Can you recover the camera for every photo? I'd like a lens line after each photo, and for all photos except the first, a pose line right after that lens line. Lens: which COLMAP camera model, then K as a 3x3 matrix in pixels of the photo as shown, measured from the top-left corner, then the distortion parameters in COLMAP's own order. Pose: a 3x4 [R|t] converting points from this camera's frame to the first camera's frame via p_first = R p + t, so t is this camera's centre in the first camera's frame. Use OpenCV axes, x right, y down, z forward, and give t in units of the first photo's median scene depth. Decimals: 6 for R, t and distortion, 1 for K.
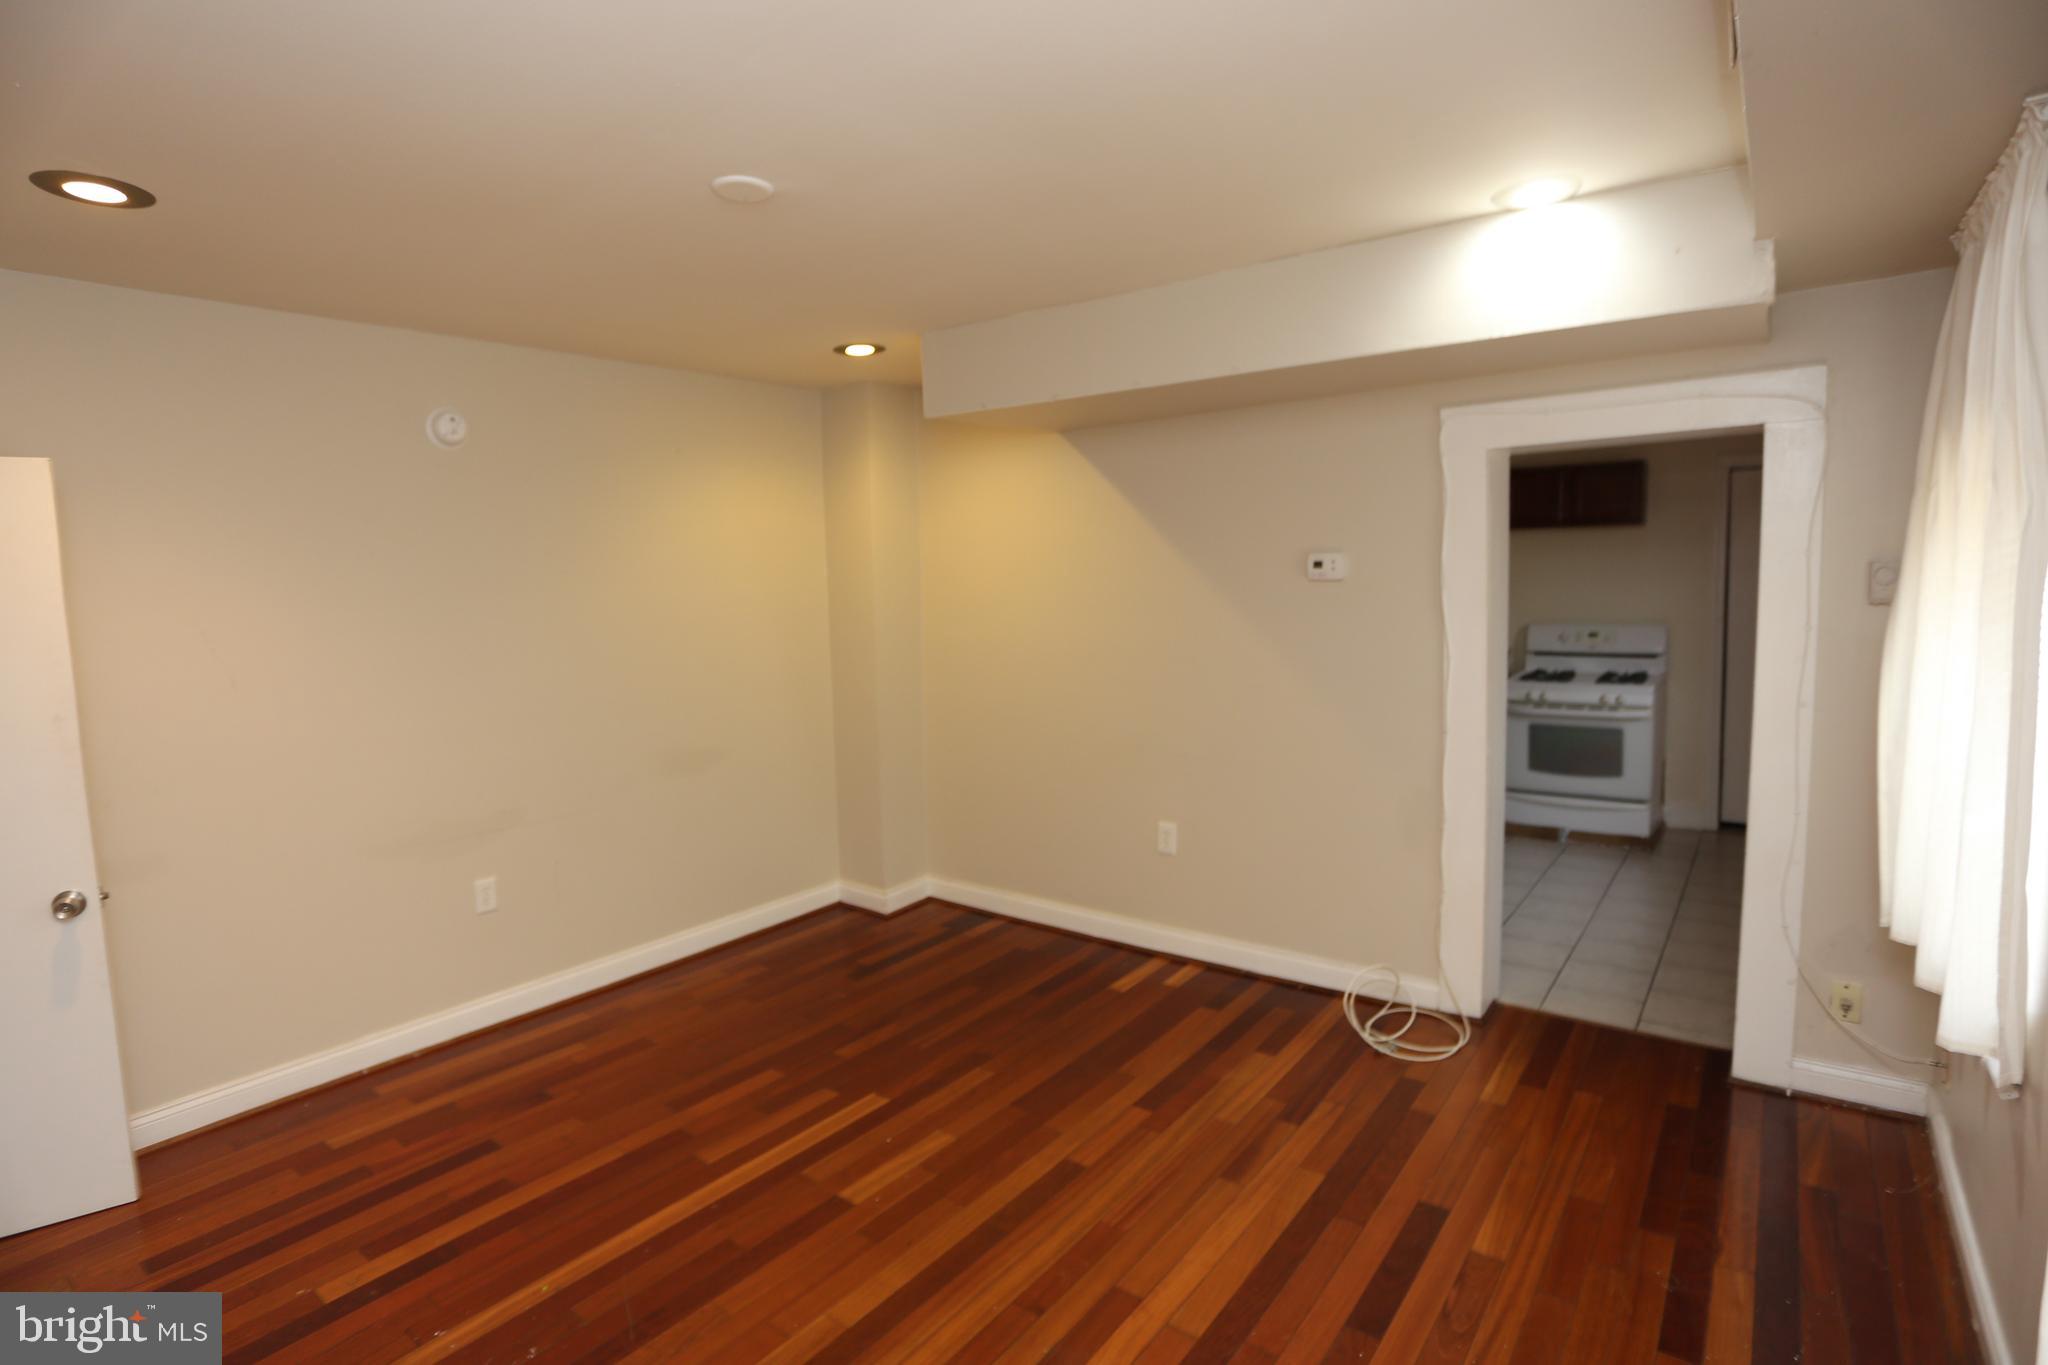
lens RADIAL K [[1039.8, 0, 1023.6], [0, 1039.8, 682.4], [0, 0, 1]] dist [-0.056500, 0.023602]
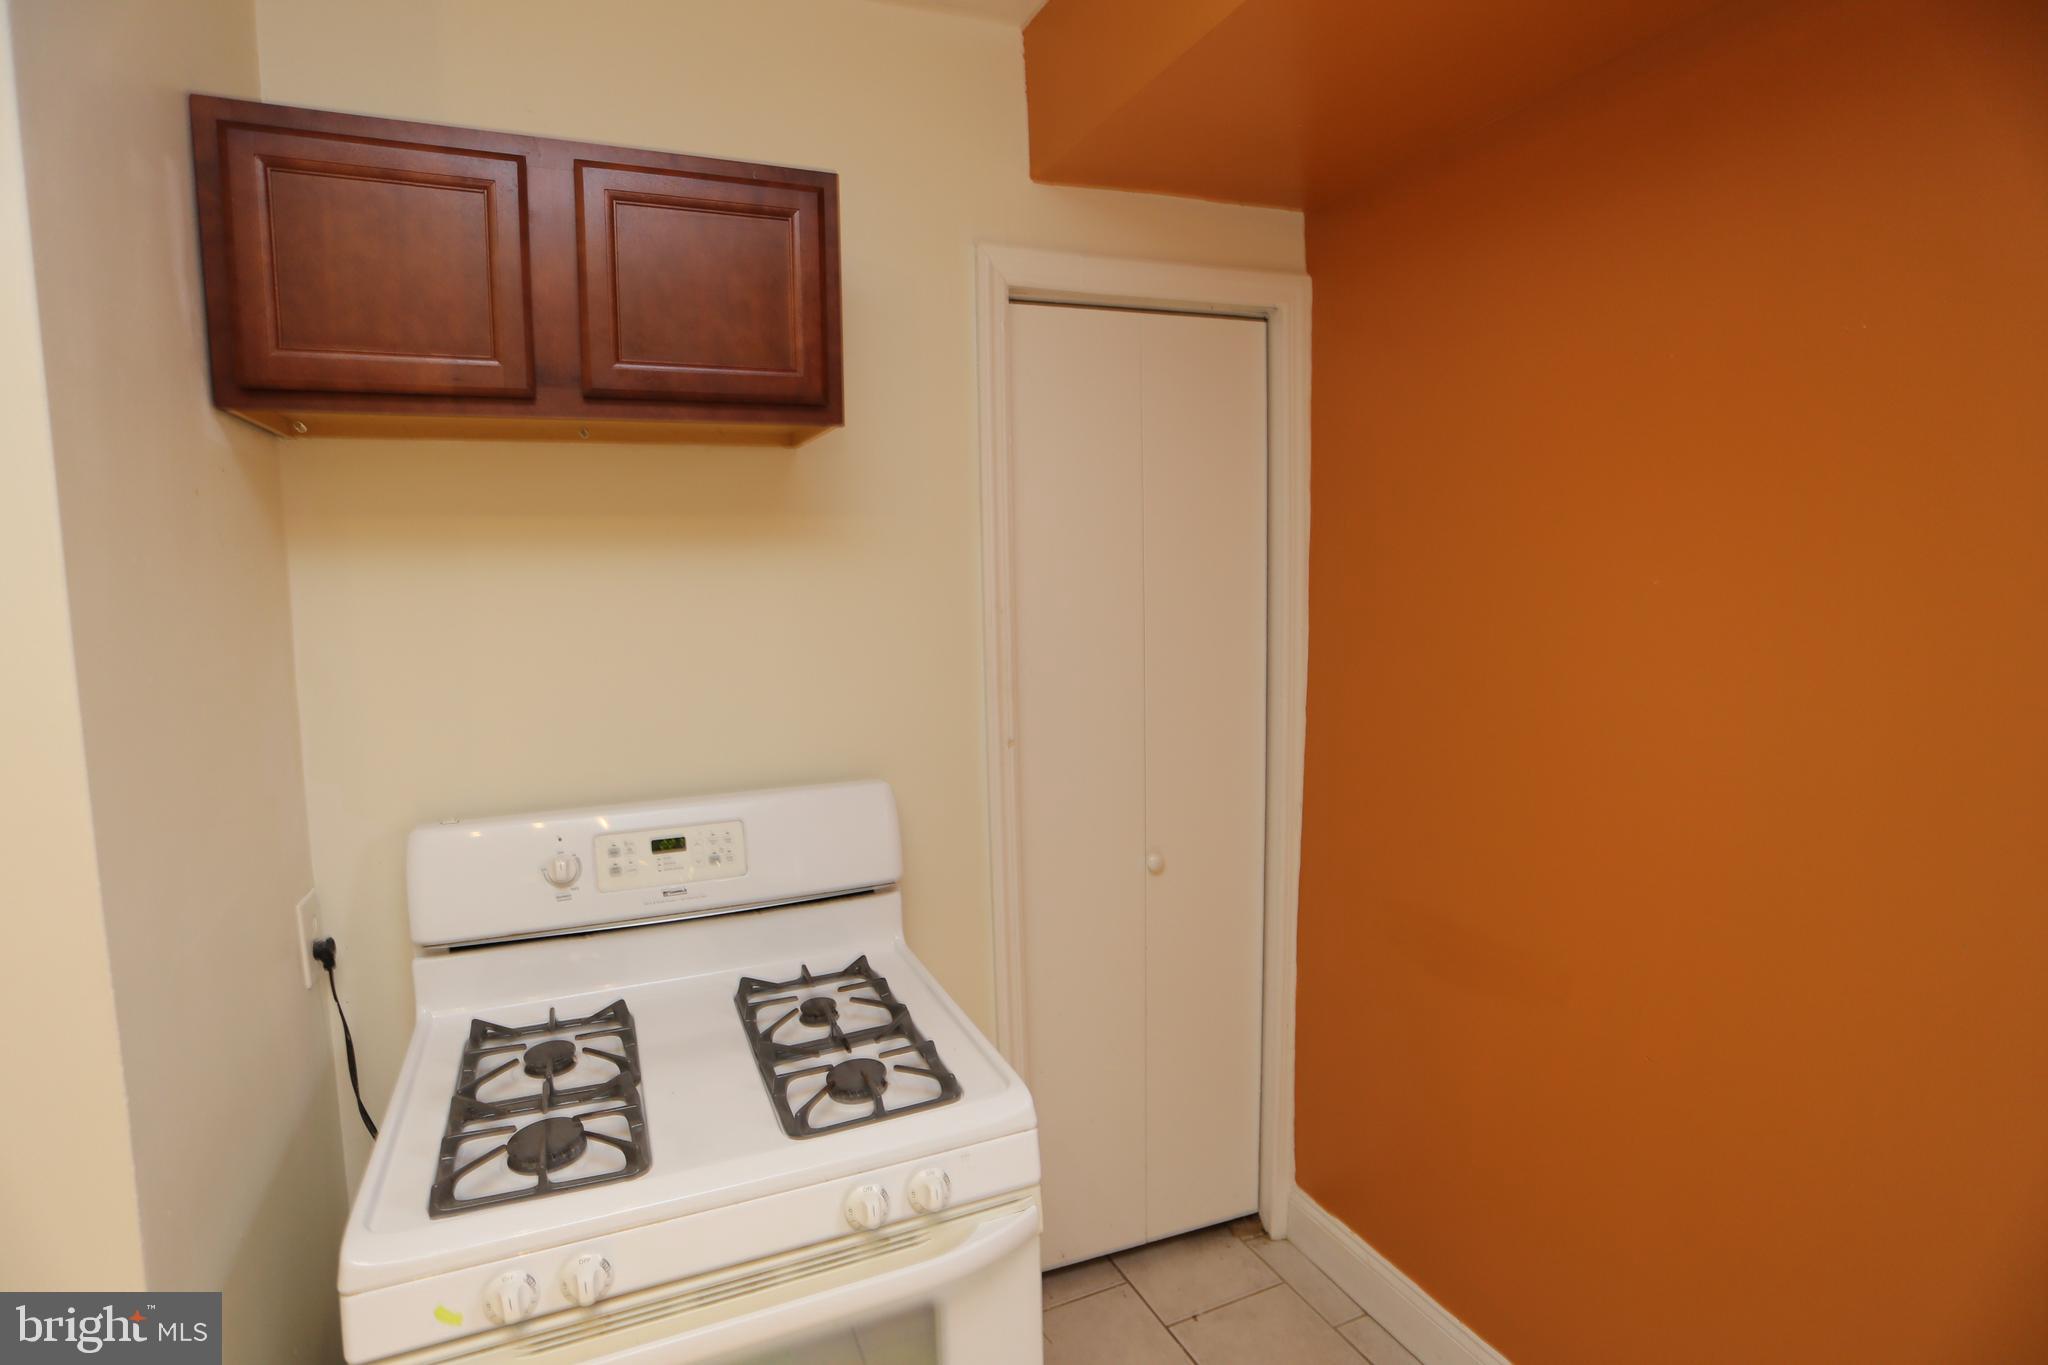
lens RADIAL K [[1039.8, 0, 1025.2], [0, 1039.8, 679.7], [0, 0, 1]] dist [-0.056500, 0.023602]
pose [[0.503528, -0.074886, 0.860727, 0.374952], [0.084960, 0.995700, 0.036927, -0.091359], [-0.859792, 0.054534, 0.507725, 0.781022]]
